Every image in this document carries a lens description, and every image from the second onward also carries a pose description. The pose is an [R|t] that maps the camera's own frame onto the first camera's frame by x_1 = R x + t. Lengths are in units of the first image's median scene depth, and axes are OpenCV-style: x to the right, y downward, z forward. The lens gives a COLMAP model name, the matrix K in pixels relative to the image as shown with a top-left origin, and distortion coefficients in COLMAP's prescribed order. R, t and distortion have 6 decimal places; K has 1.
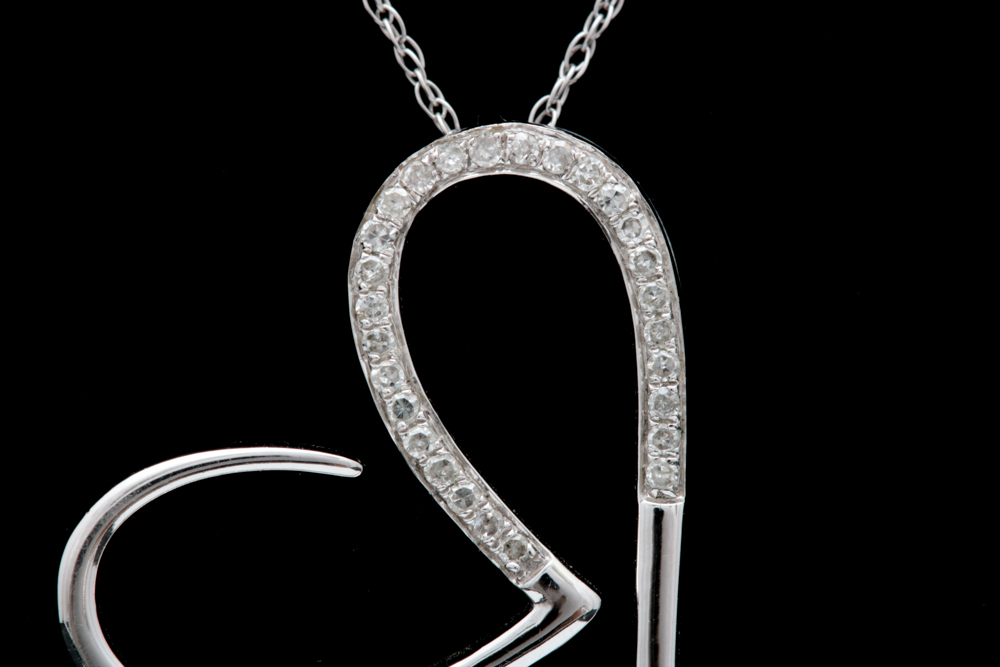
lens RADIAL K [[5468.6, 0, 501.5], [0, 5468.6, 333.8], [0, 0, 1]] dist [-0.253988, 0.000000]
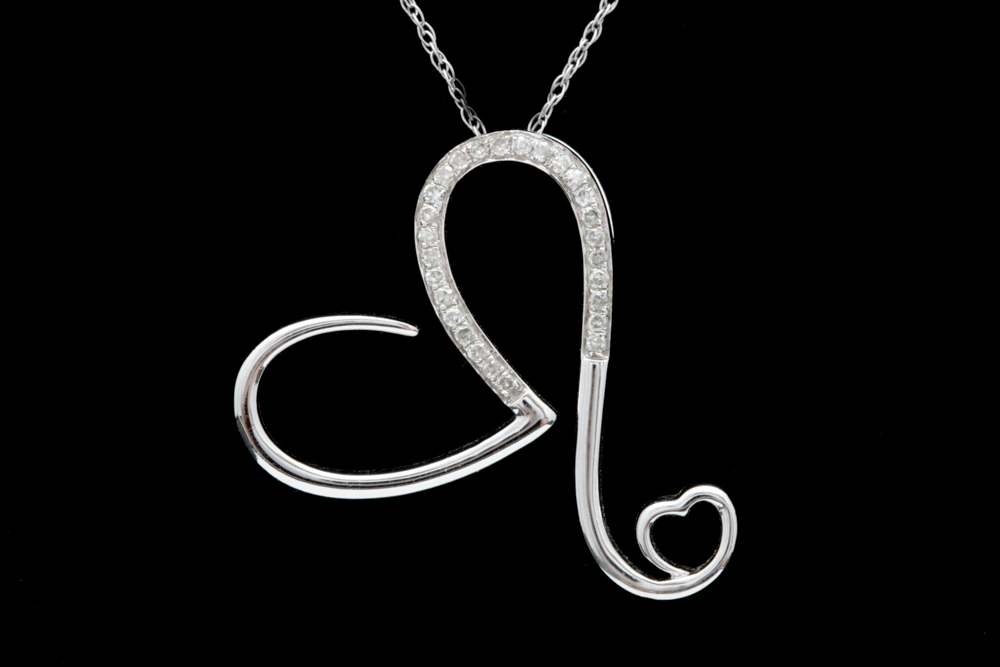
lens RADIAL K [[5468.6, 0, 498.3], [0, 5468.6, 333.4], [0, 0, 1]] dist [-0.253988, 0.000000]
pose [[0.999008, 0.044508, -0.001317, 0.001446], [-0.044462, 0.998701, 0.024892, -0.017762], [0.002423, -0.024808, 0.999689, -0.683588]]
